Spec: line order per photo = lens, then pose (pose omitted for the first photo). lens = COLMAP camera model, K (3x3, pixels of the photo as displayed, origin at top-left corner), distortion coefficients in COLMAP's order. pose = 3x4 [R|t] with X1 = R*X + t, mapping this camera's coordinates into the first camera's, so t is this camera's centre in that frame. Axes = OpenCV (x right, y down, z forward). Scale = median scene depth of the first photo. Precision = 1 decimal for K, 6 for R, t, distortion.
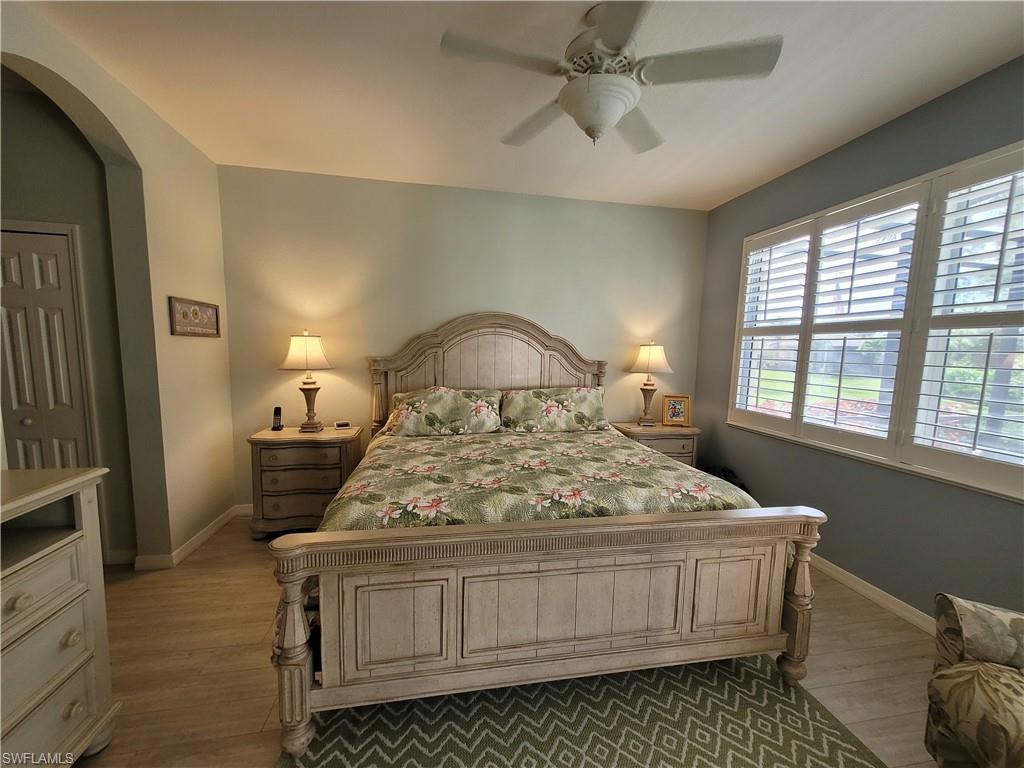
lens RADIAL K [[401.1, 0, 505.6], [0, 401.1, 394.8], [0, 0, 1]] dist [0.004060, -0.000272]
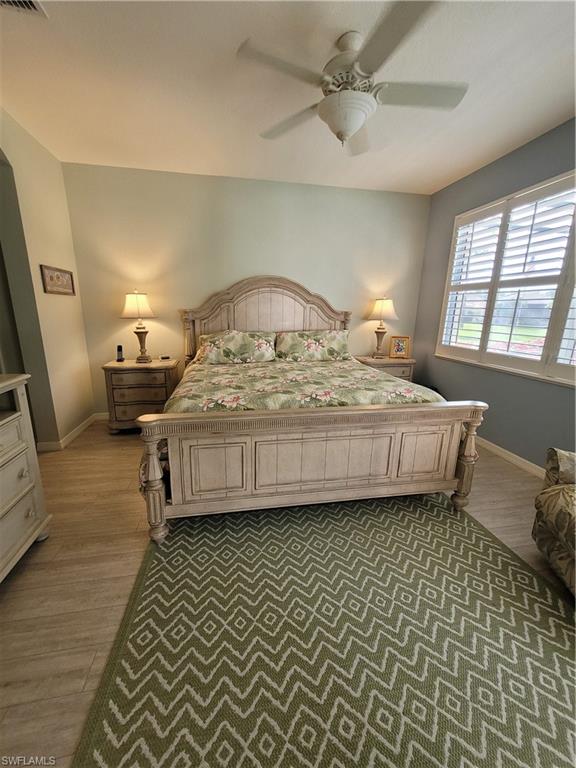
lens RADIAL K [[300.8, 0, 274.7], [0, 300.8, 382.7], [0, 0, 1]] dist [0.004060, -0.000272]
pose [[0.999949, -0.006910, -0.007396, -0.010217], [0.007784, 0.992060, 0.125524, 0.041051], [0.006470, -0.125575, 0.992063, -0.098536]]
